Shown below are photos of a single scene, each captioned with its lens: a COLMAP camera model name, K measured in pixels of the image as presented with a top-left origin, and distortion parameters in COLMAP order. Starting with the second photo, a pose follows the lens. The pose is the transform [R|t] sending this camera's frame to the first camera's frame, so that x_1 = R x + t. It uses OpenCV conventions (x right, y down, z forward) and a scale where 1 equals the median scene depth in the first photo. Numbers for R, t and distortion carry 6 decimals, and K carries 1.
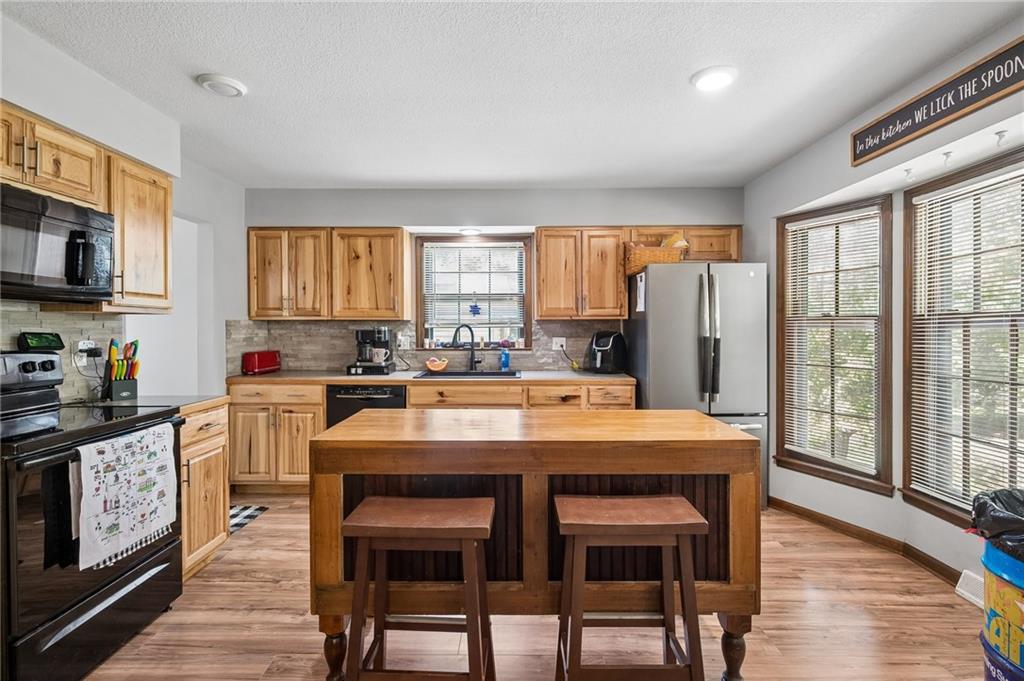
lens RADIAL K [[478.6, 0, 511.2], [0, 478.6, 330.1], [0, 0, 1]] dist [-0.000011, 0.000119]
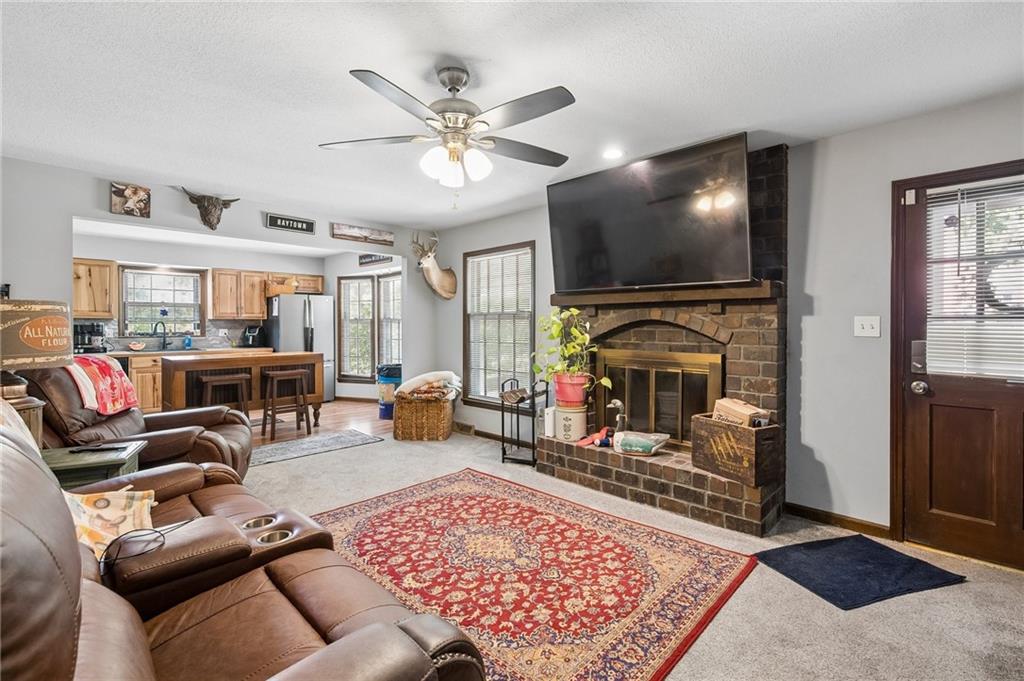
lens RADIAL K [[456.5, 0, 513.2], [0, 456.5, 329.0], [0, 0, 1]] dist [0.001037, 0.000105]
pose [[0.683454, -0.006793, 0.729962, -0.451892], [0.005904, 0.999975, 0.003778, 0.017124], [-0.729969, 0.001728, 0.683478, -1.064190]]
